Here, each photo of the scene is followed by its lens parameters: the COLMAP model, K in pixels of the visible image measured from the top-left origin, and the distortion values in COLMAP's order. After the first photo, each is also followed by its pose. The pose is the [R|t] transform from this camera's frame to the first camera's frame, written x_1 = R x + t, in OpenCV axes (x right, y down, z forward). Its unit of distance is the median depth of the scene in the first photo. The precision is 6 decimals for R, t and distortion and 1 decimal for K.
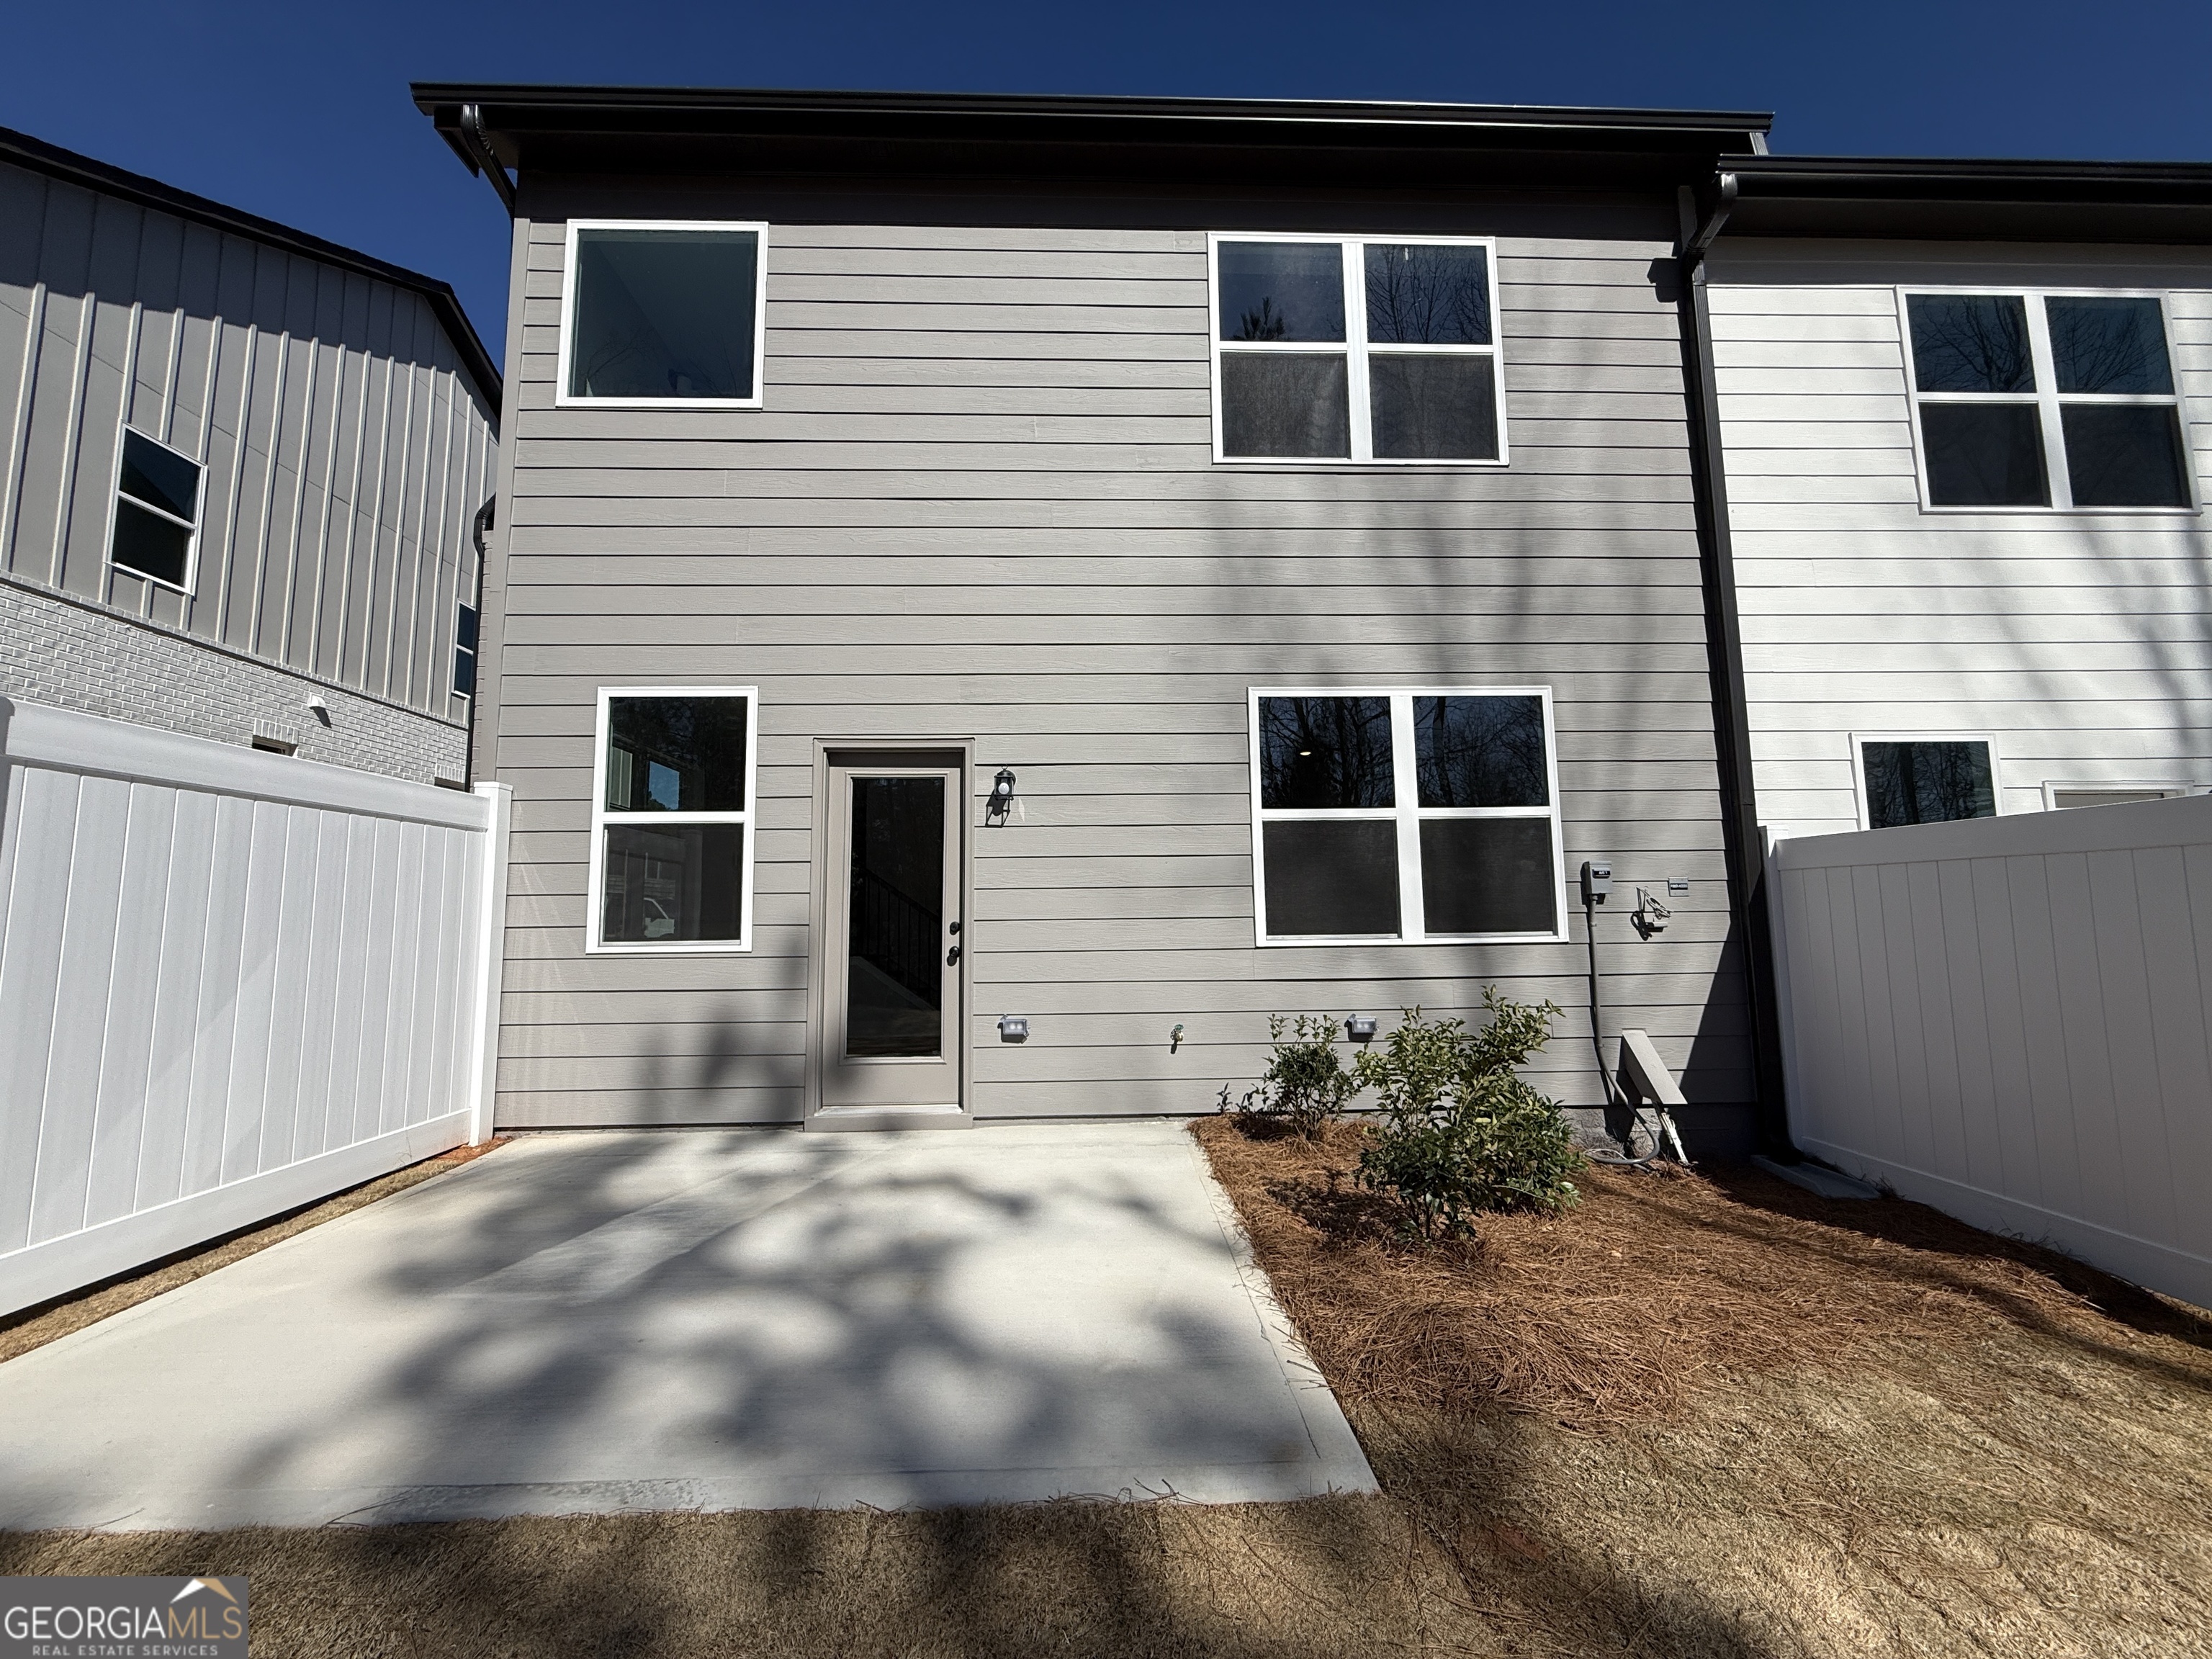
lens RADIAL K [[853.5, 0, 1104.1], [0, 853.5, 823.5], [0, 0, 1]] dist [-0.001609, 0.000040]
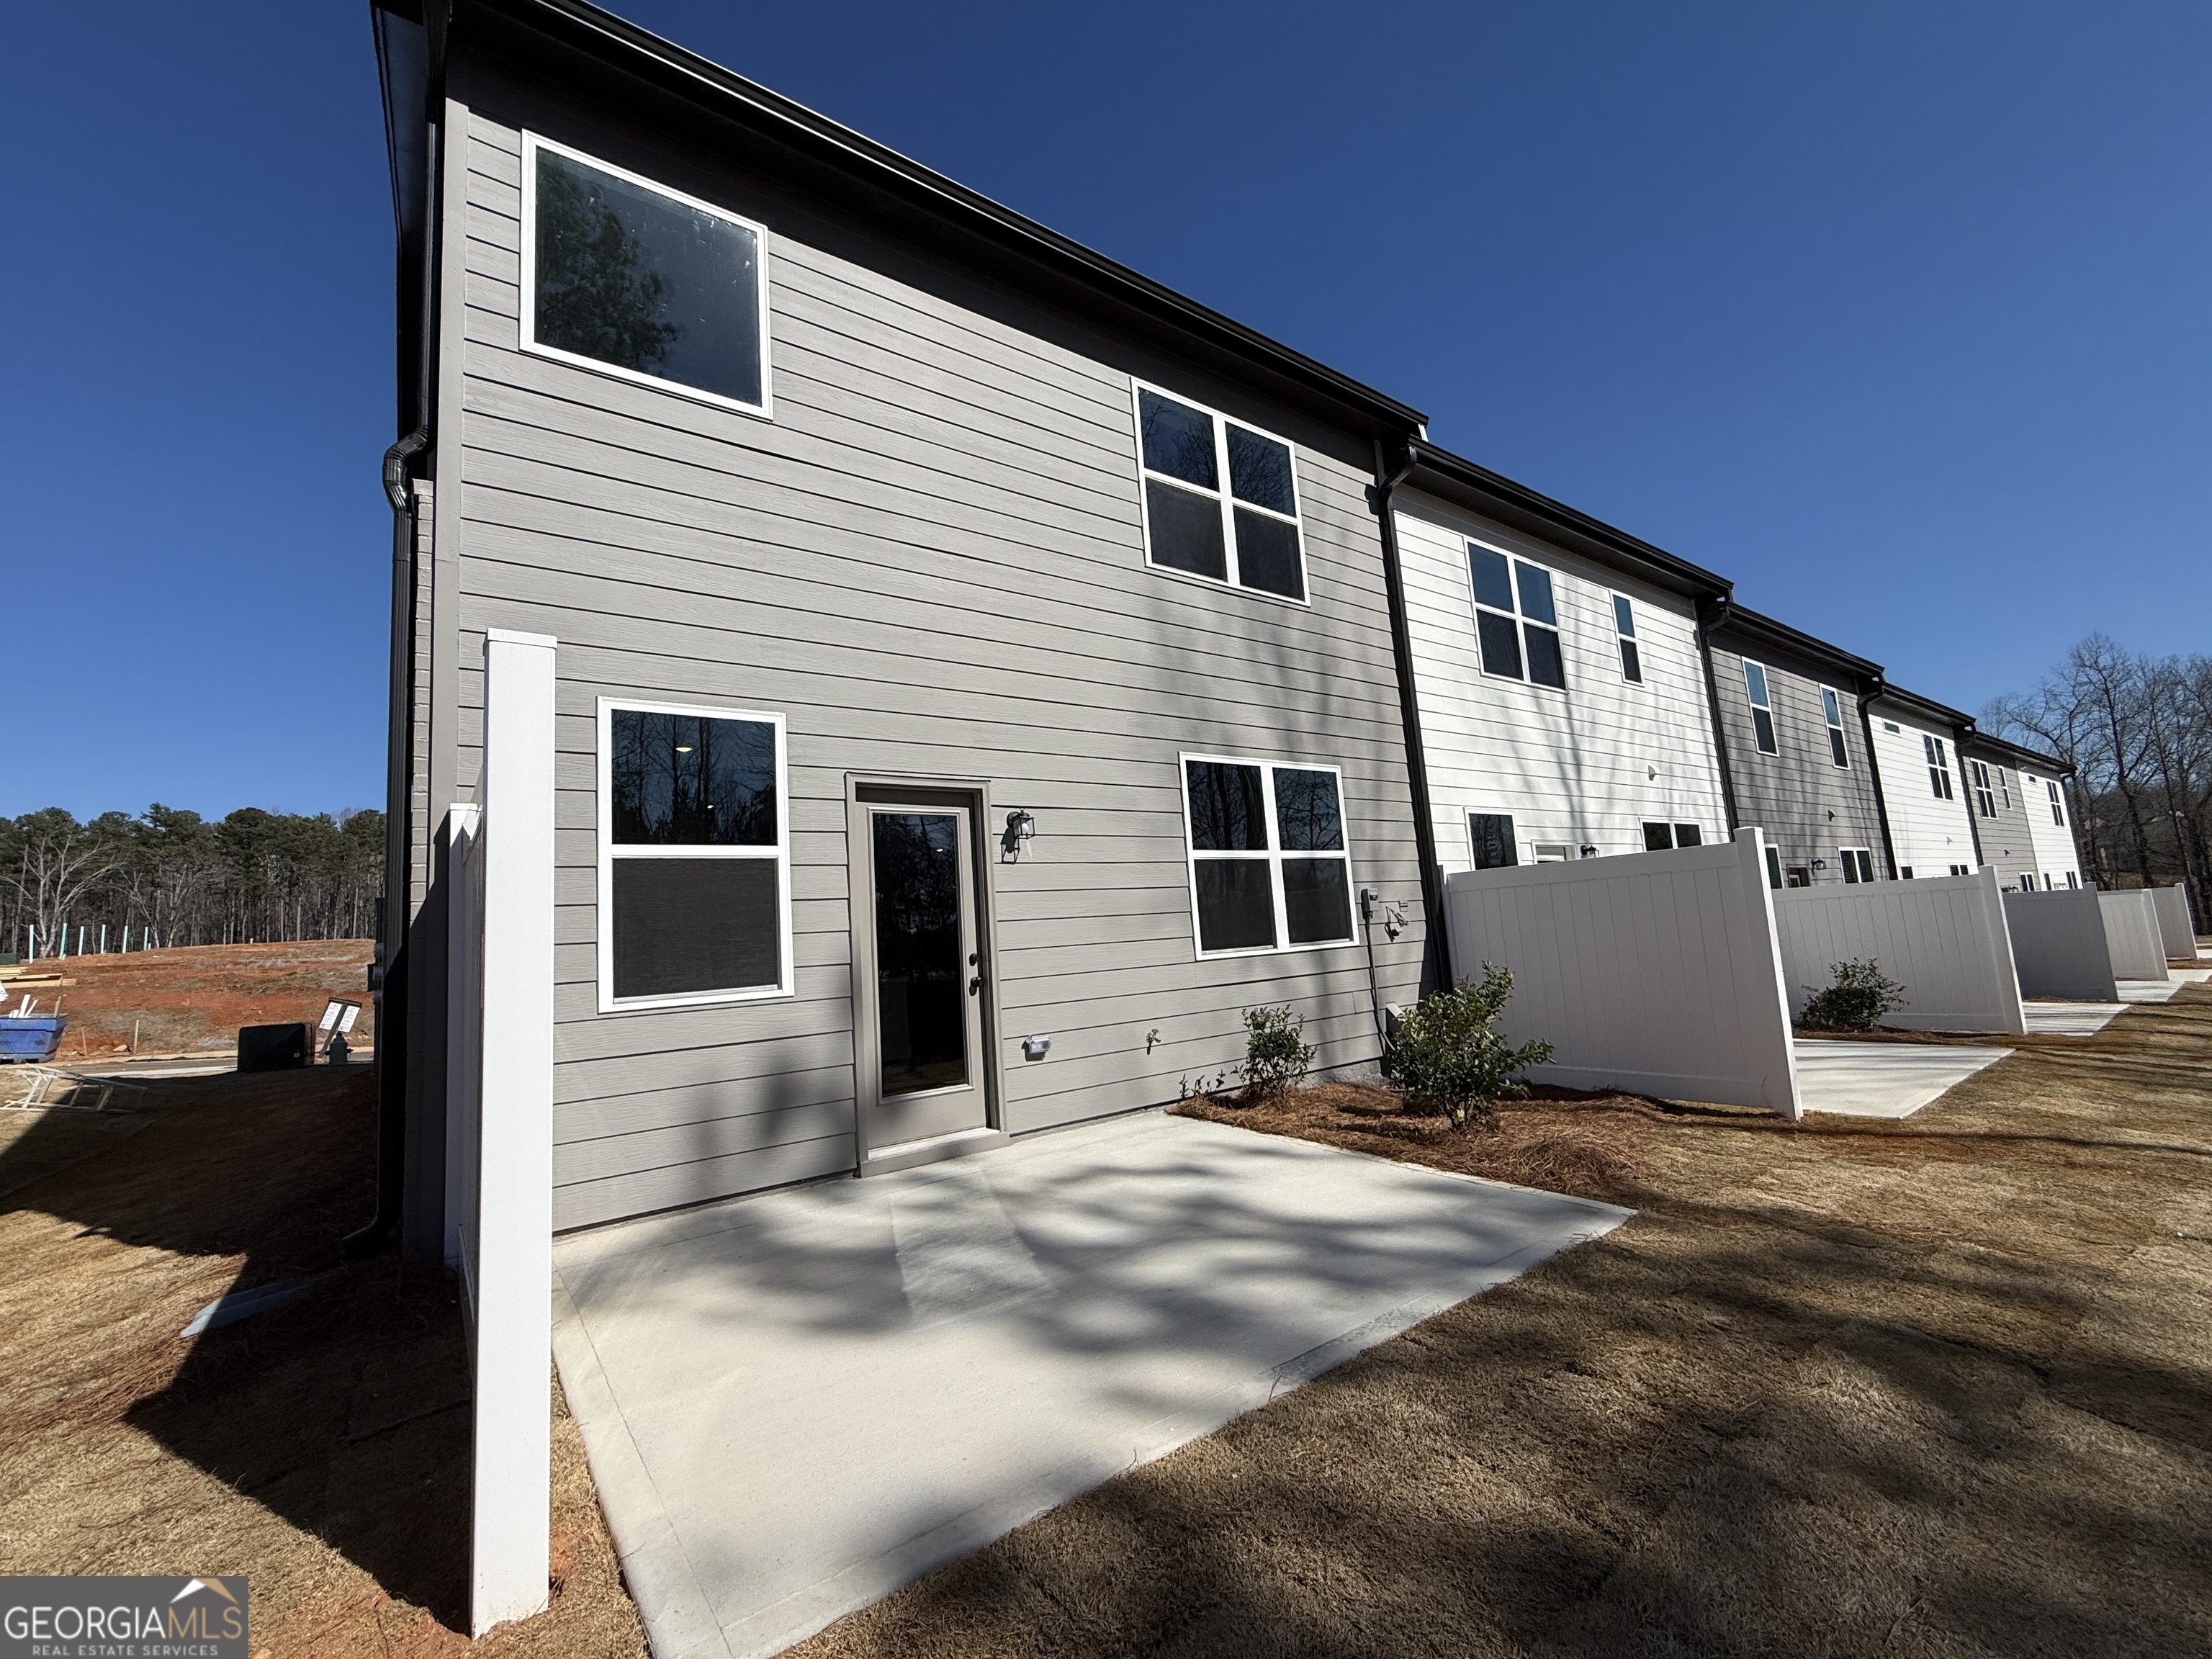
lens RADIAL K [[878.9, 0, 1102.1], [0, 878.9, 834.6], [0, 0, 1]] dist [-0.002361, -0.000138]
pose [[0.832230, 0.021589, 0.554010, -0.634346], [0.002848, 0.999062, -0.043211, 0.015537], [-0.554424, 0.037539, 0.831388, 0.004823]]
